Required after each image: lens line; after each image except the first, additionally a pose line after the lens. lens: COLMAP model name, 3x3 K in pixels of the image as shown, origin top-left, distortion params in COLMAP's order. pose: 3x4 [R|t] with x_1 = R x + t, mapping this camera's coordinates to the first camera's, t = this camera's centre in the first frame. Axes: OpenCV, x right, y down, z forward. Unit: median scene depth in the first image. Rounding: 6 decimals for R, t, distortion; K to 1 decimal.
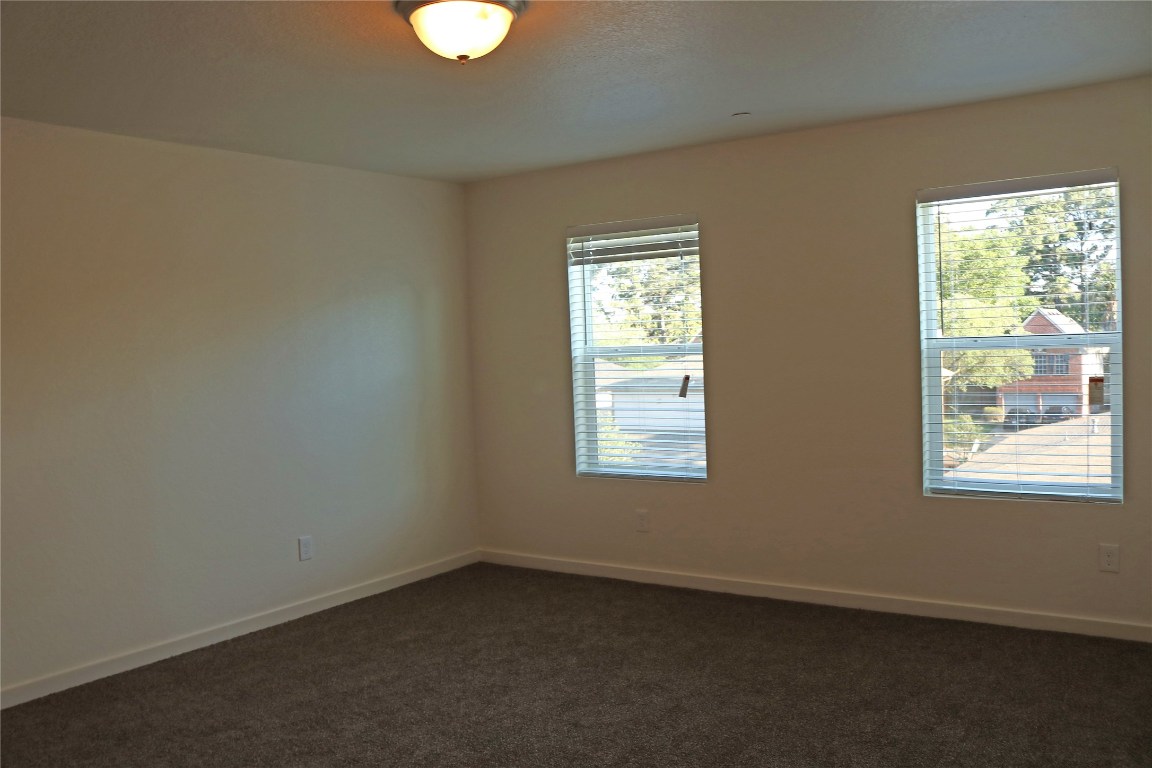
lens RADIAL K [[943.7, 0, 570.9], [0, 943.7, 383.2], [0, 0, 1]] dist [-0.134597, 0.082389]
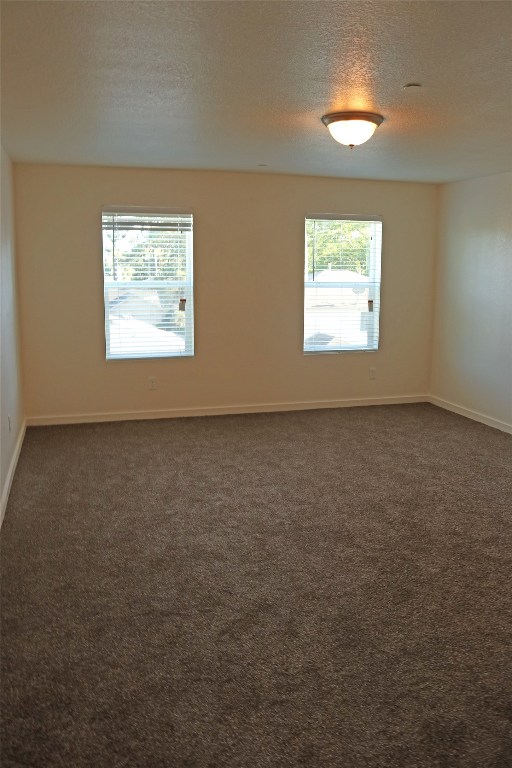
lens RADIAL K [[629.1, 0, 255.7], [0, 629.1, 381.5], [0, 0, 1]] dist [-0.134597, 0.082389]
pose [[0.626393, -0.097602, 0.773373, -0.702723], [0.005609, 0.992669, 0.120734, 0.004598], [-0.779487, -0.071289, 0.622349, 0.131828]]
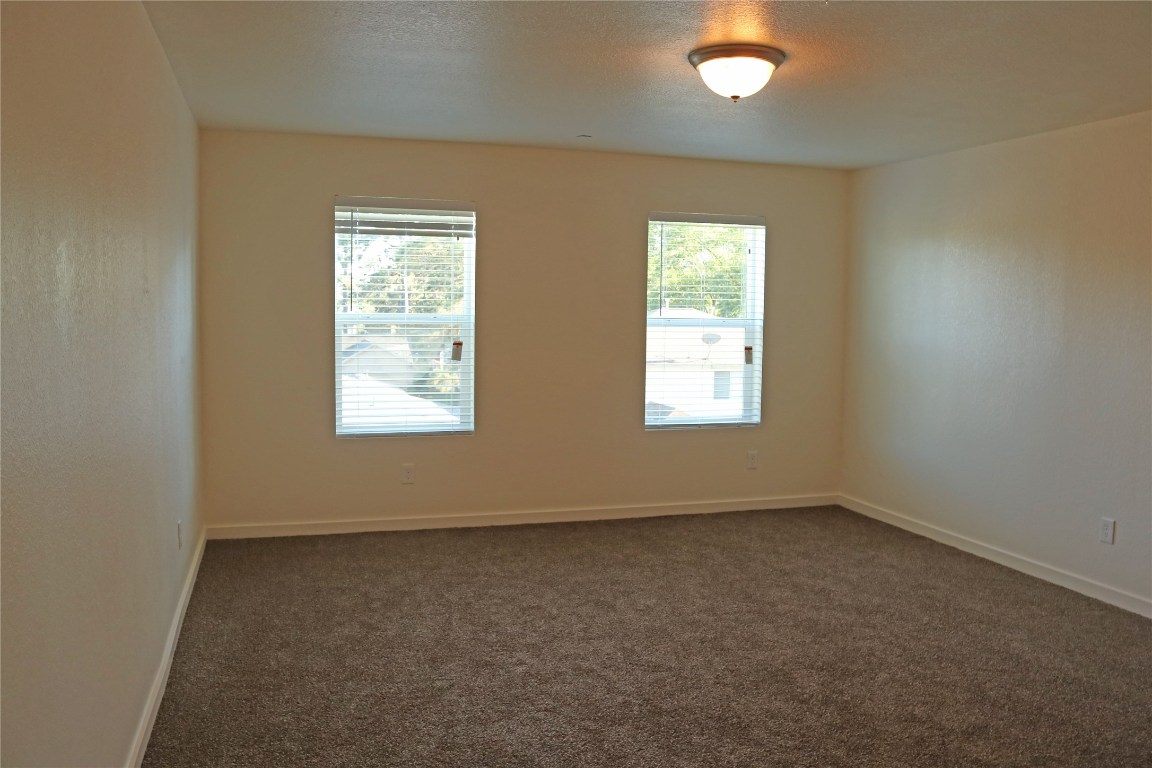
lens RADIAL K [[943.7, 0, 572.4], [0, 943.7, 393.5], [0, 0, 1]] dist [-0.134597, 0.082389]
pose [[0.611879, -0.026510, 0.790507, -0.675369], [-0.001005, 0.999411, 0.034293, 0.014926], [-0.790951, -0.021778, 0.611492, 0.179817]]
